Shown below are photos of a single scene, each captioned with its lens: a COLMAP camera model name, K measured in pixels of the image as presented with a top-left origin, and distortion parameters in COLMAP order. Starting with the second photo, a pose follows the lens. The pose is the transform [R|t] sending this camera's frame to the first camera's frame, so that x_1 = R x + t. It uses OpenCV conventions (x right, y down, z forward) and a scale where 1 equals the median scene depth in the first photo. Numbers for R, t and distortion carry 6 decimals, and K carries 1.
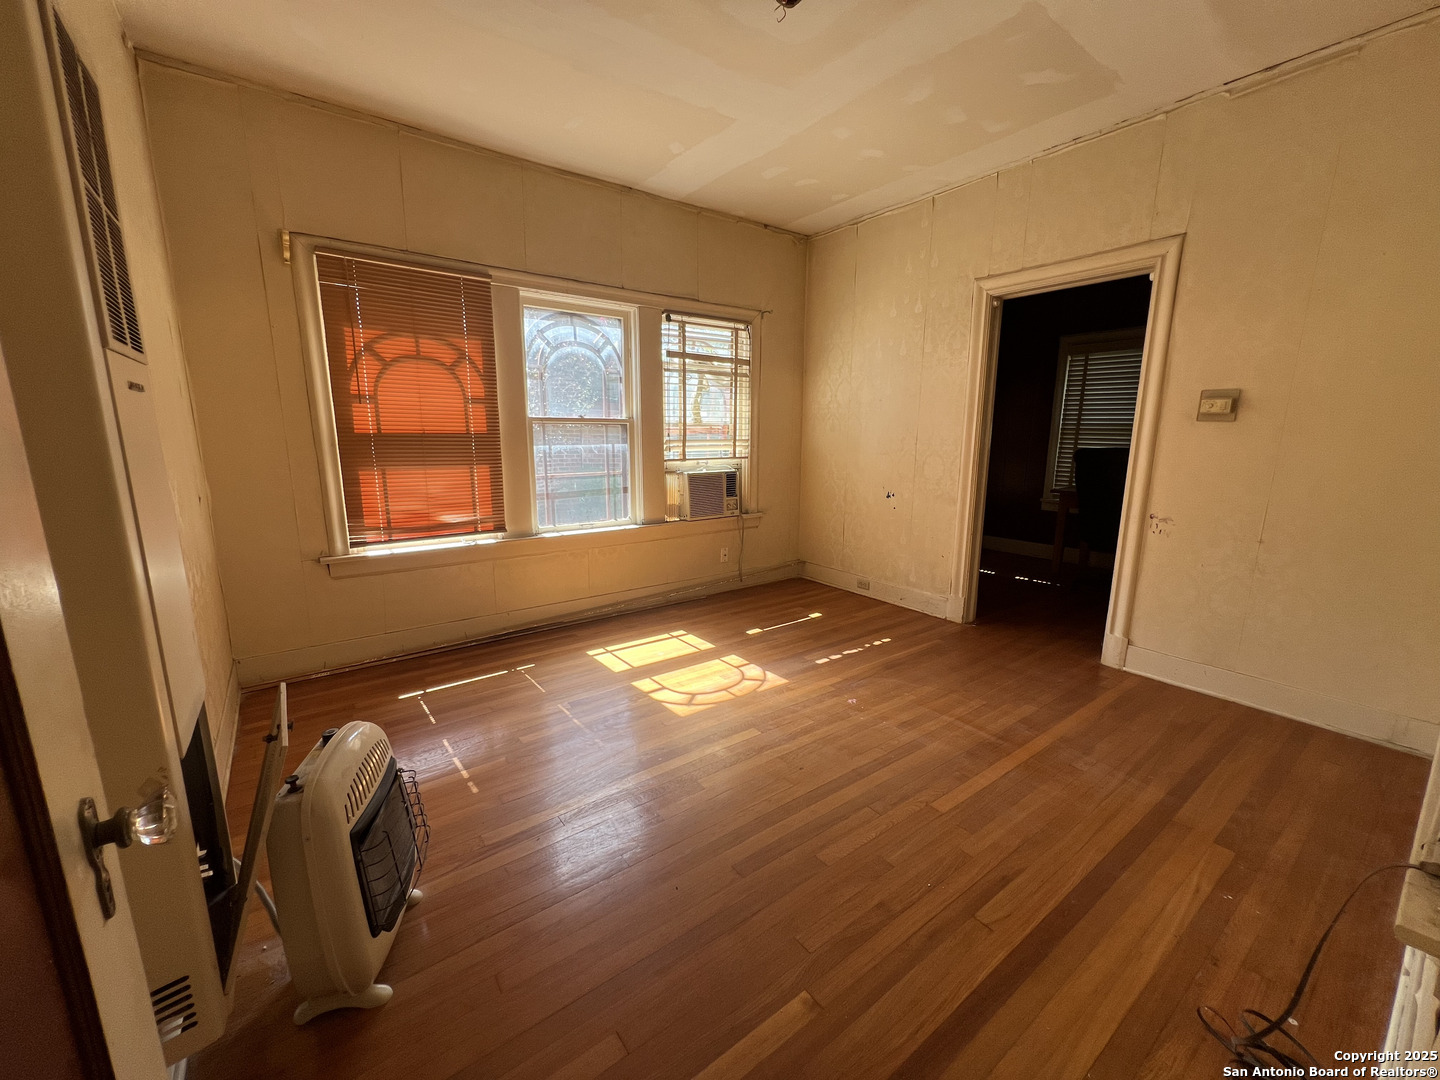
lens RADIAL K [[576.8, 0, 719.8], [0, 576.8, 535.6], [0, 0, 1]] dist [-0.001732, -0.000055]
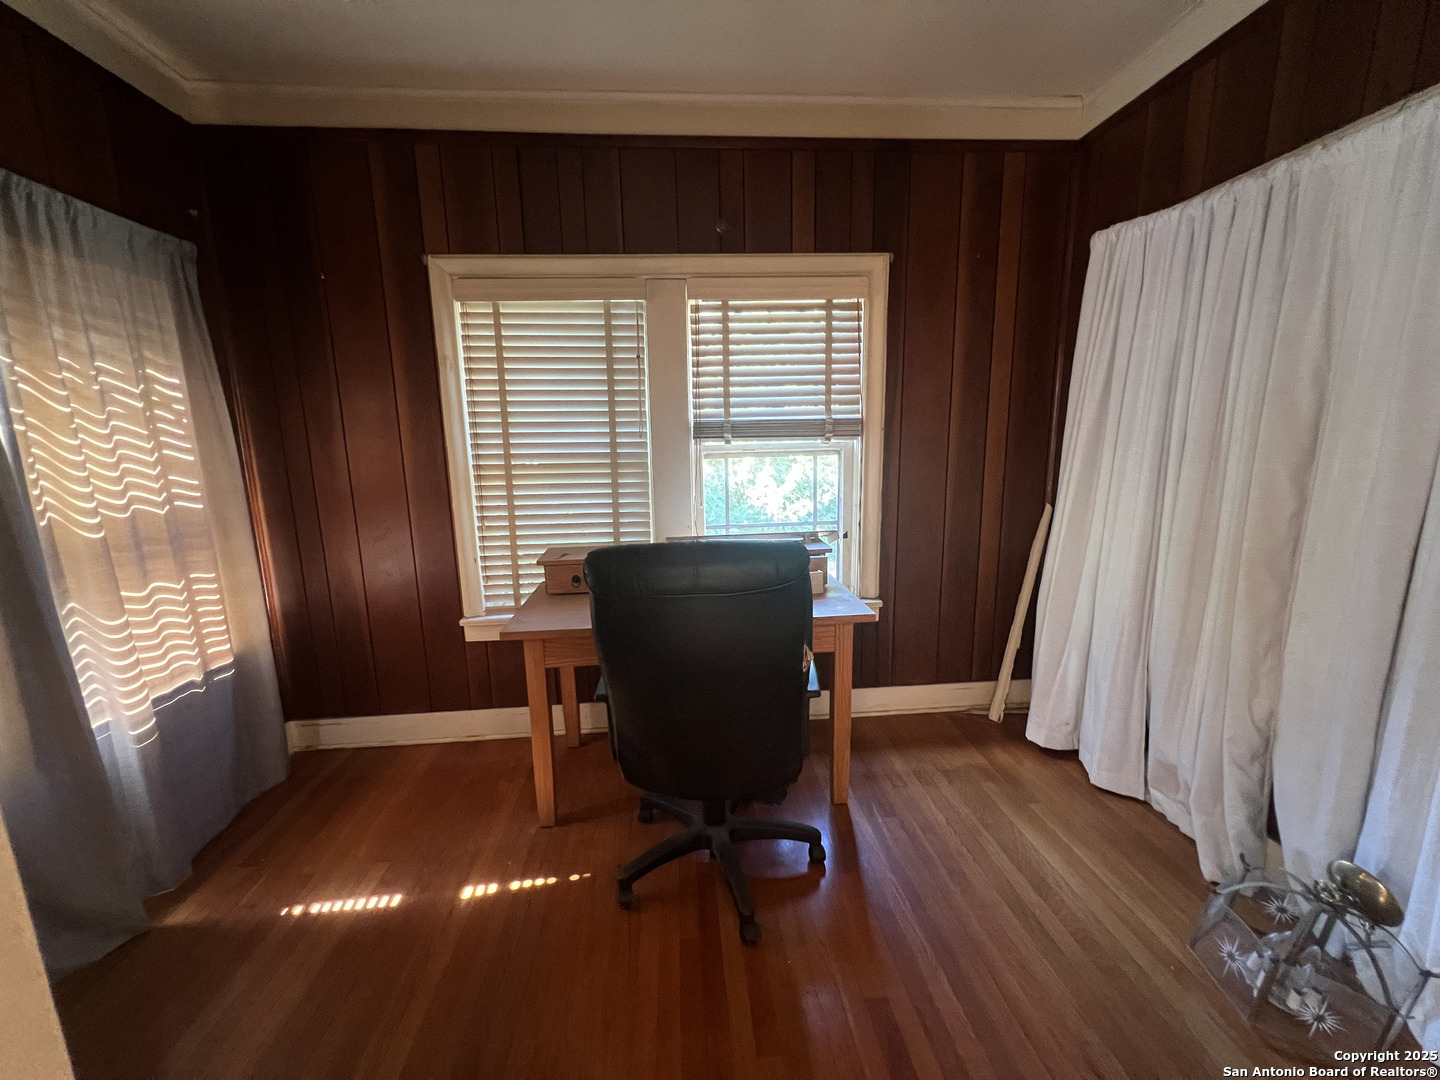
lens RADIAL K [[576.8, 0, 716.8], [0, 576.8, 543.1], [0, 0, 1]] dist [-0.001732, -0.000055]
pose [[0.528753, -0.159932, 0.833572, 0.318478], [0.167498, 0.982436, 0.082246, -0.135053], [-0.832084, 0.096134, 0.546254, 0.622292]]
